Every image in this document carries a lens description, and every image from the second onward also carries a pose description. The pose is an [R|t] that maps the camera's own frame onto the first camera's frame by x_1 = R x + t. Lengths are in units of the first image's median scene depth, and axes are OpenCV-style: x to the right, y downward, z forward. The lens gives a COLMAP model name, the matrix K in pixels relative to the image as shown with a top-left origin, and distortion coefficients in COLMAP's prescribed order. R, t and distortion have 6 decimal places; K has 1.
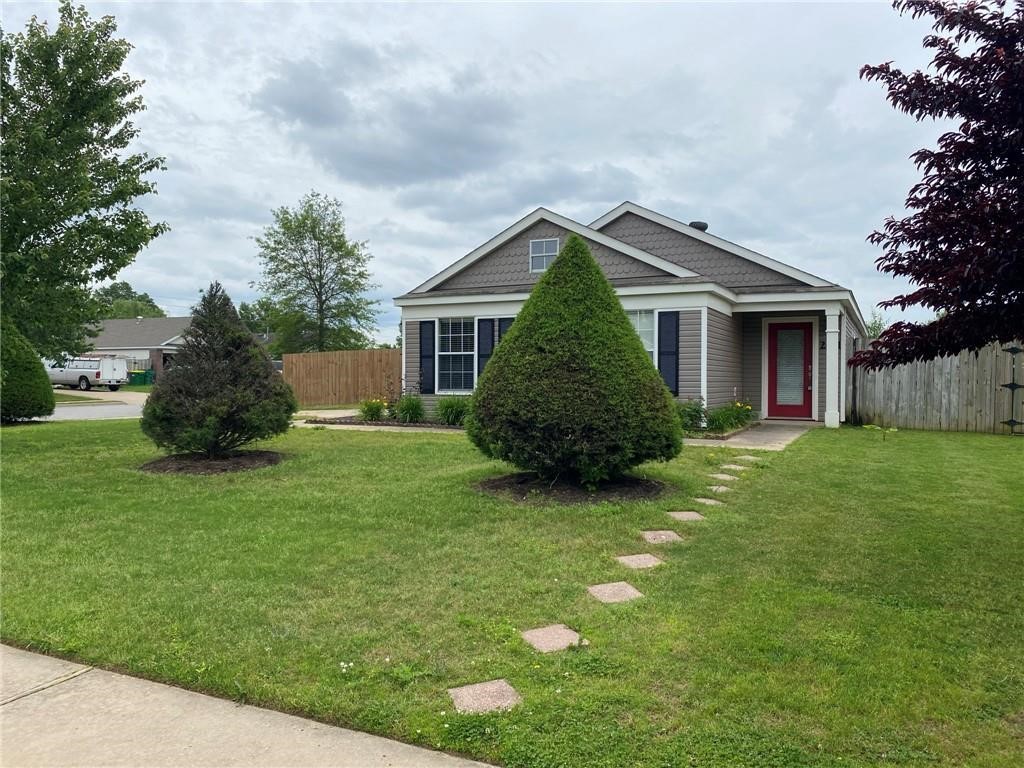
lens RADIAL K [[793.1, 0, 513.3], [0, 793.1, 374.4], [0, 0, 1]] dist [0.051562, -0.000038]
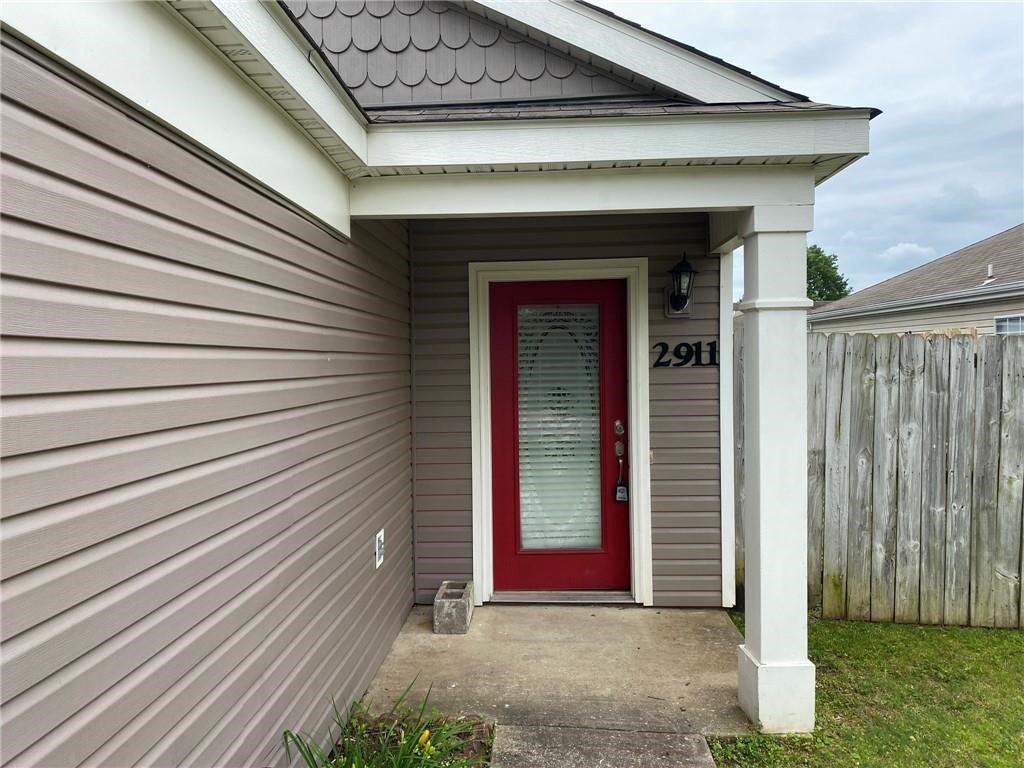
lens RADIAL K [[793.1, 0, 511.2], [0, 793.1, 384.9], [0, 0, 1]] dist [0.051562, -0.000038]
pose [[0.924670, -0.023809, 0.380023, 0.227979], [0.020243, 0.999706, 0.013379, -0.031531], [-0.380230, -0.004679, 0.924880, 0.770570]]
